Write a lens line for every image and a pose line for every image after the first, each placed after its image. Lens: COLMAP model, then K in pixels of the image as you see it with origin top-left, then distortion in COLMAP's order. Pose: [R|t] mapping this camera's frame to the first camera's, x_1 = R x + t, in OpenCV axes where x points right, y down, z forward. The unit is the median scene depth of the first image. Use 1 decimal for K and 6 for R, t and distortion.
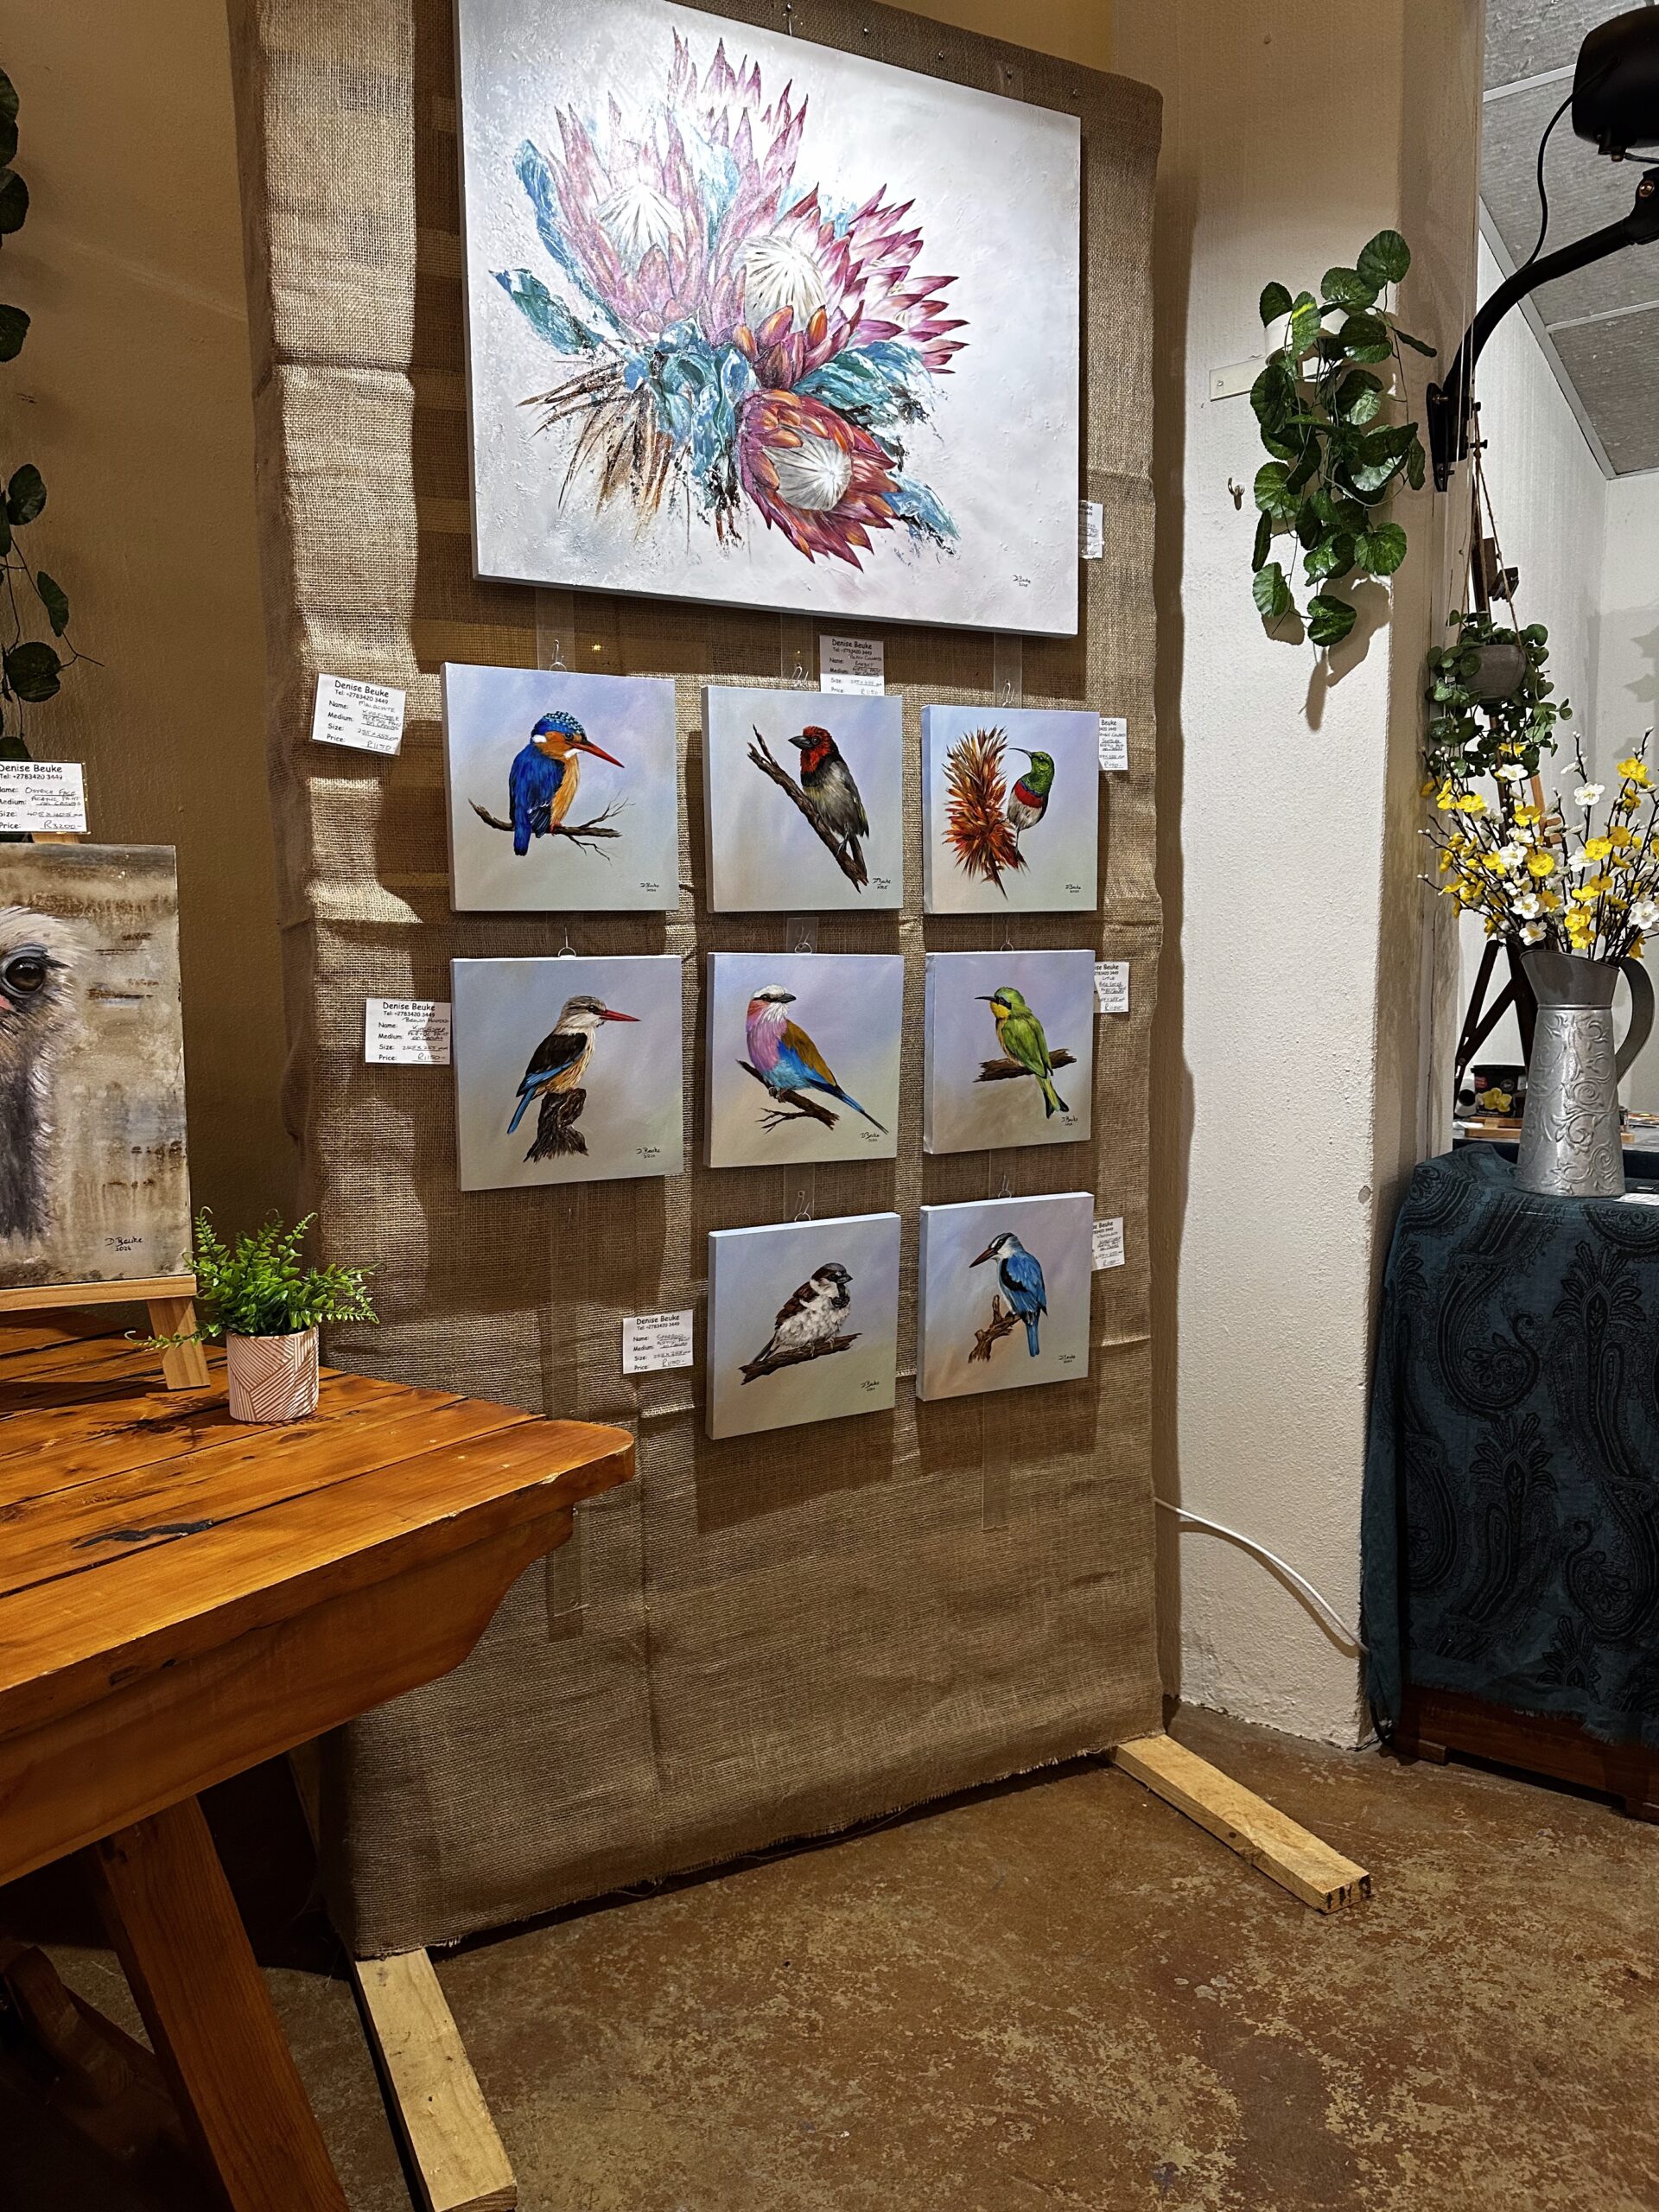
lens RADIAL K [[1573.4, 0, 810.3], [0, 1573.4, 1092.9], [0, 0, 1]] dist [0.023417, -0.057883]
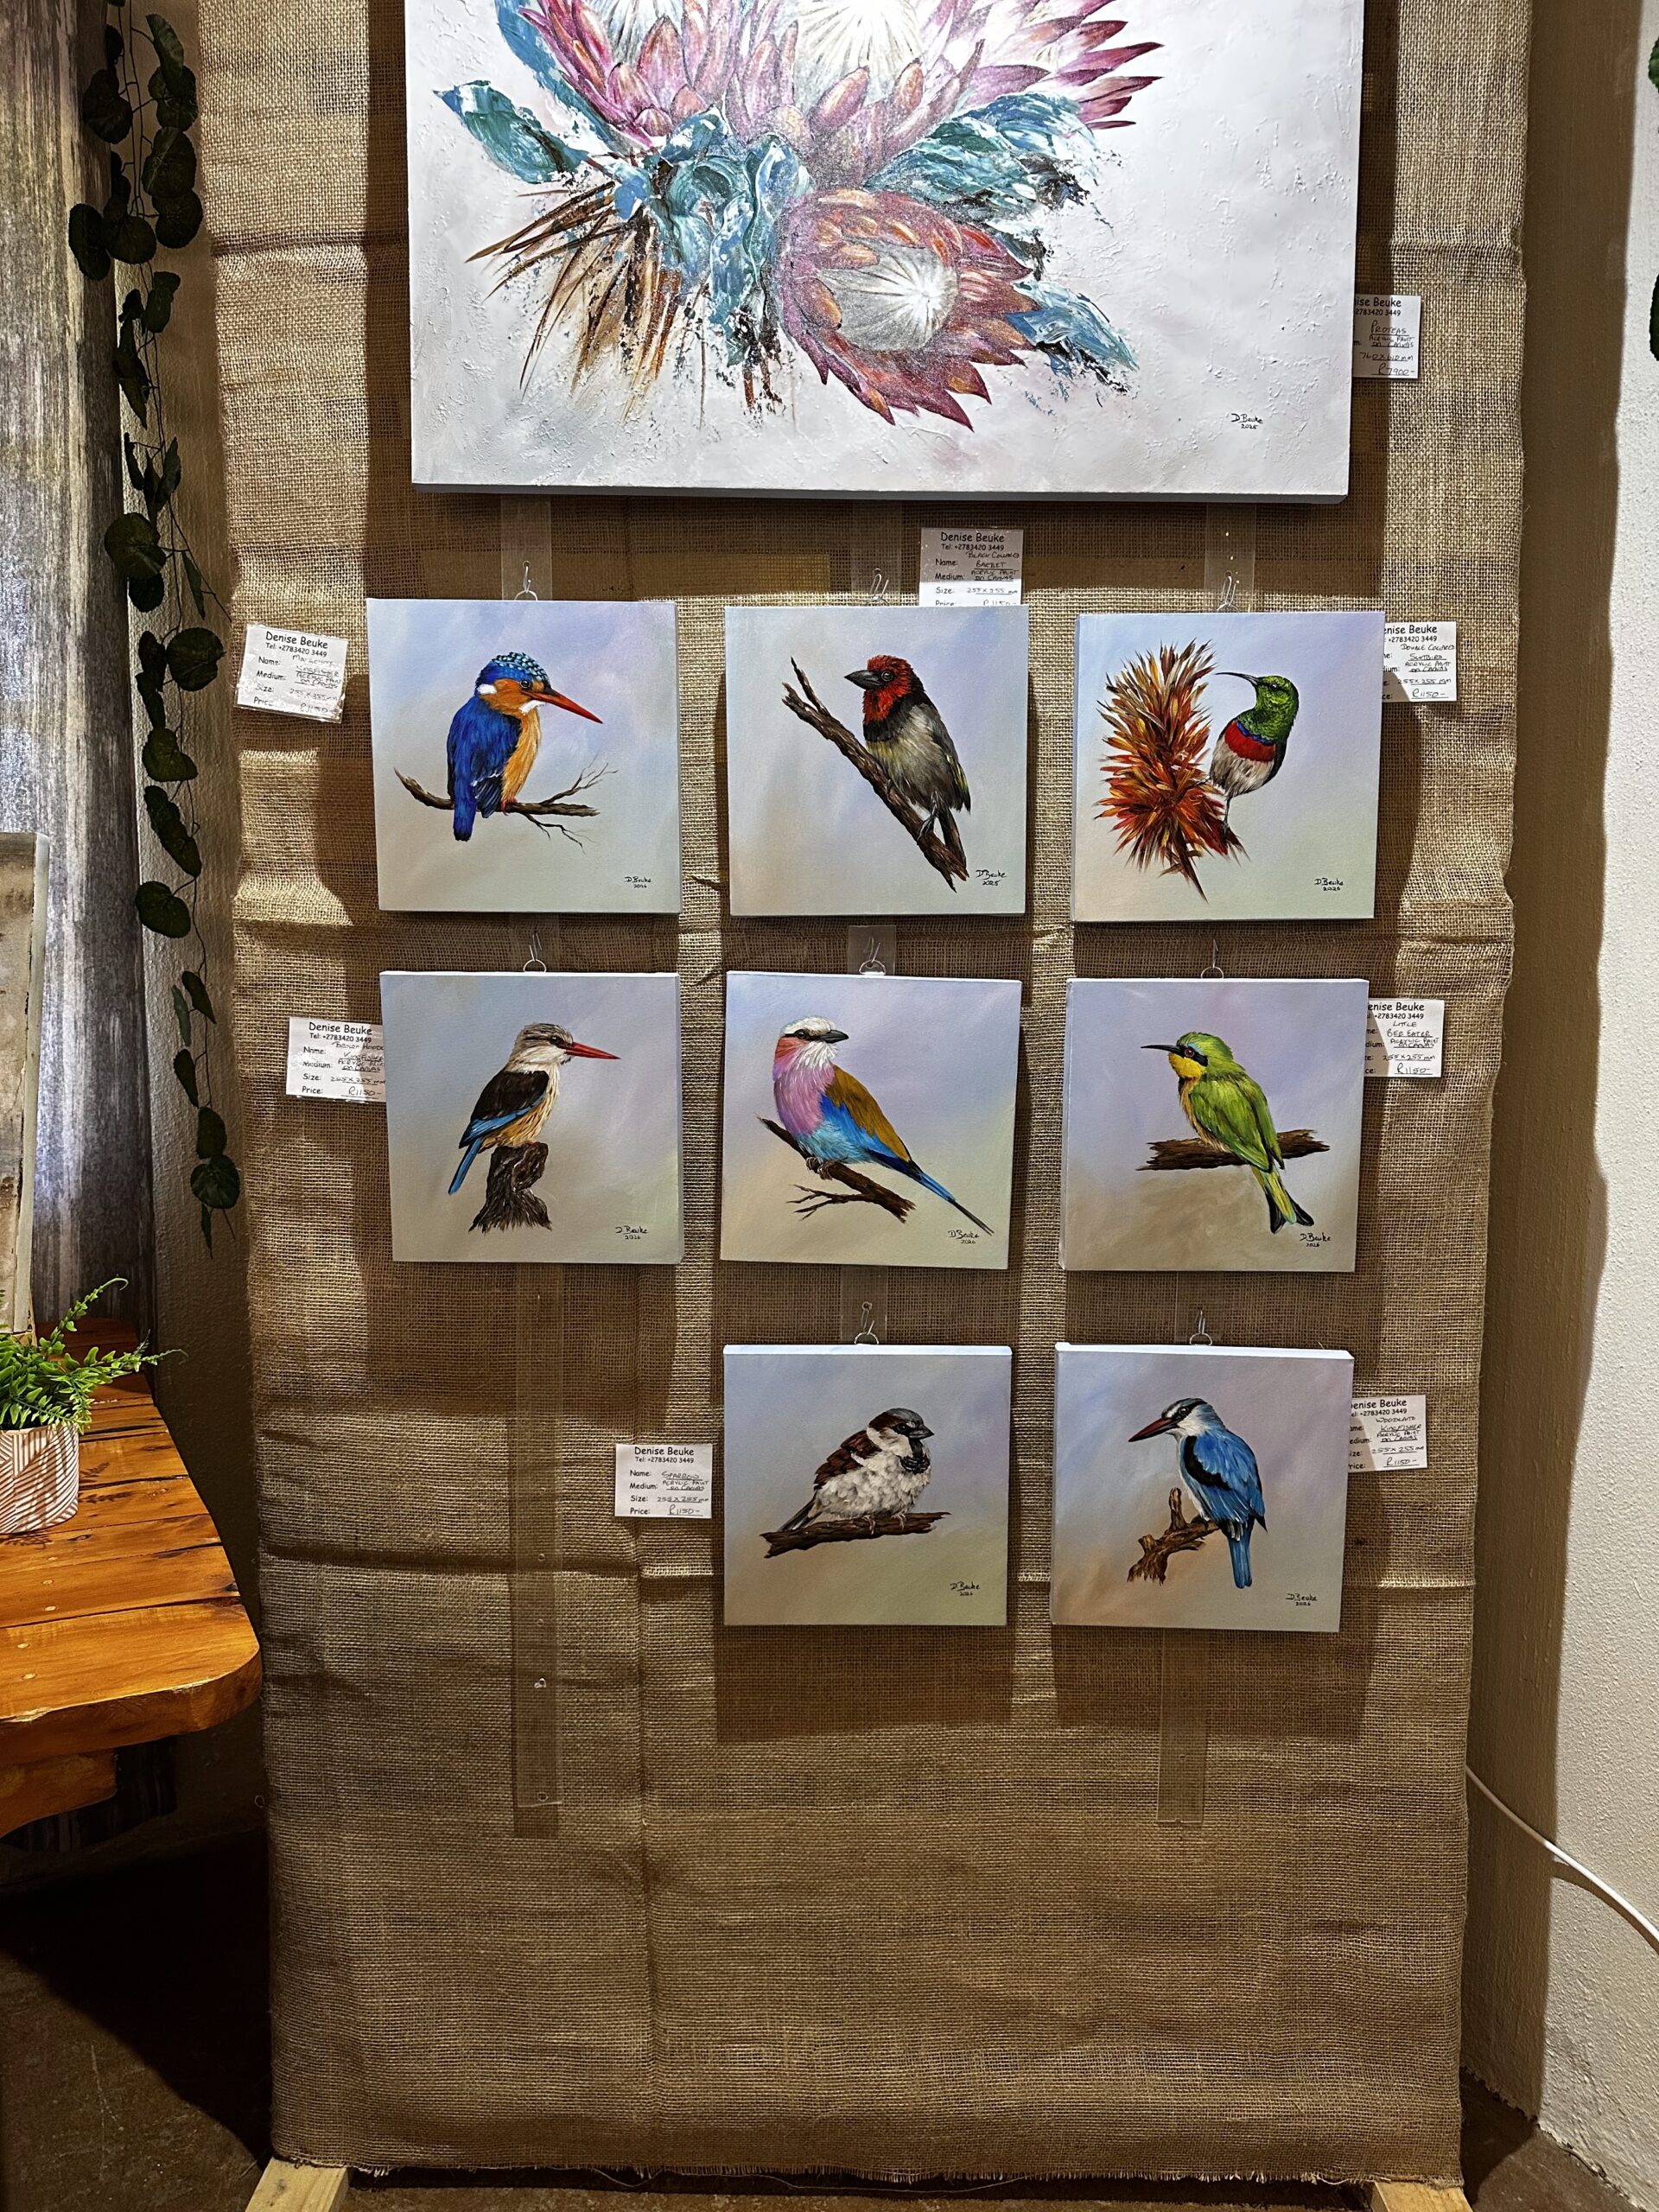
lens RADIAL K [[1573.4, 0, 771.1], [0, 1573.4, 1088.9], [0, 0, 1]] dist [0.023417, -0.057883]
pose [[0.889657, 0.056988, -0.453059, 0.283861], [-0.061855, 0.998077, 0.004081, -0.036962], [0.452420, 0.024394, 0.891471, 0.342129]]
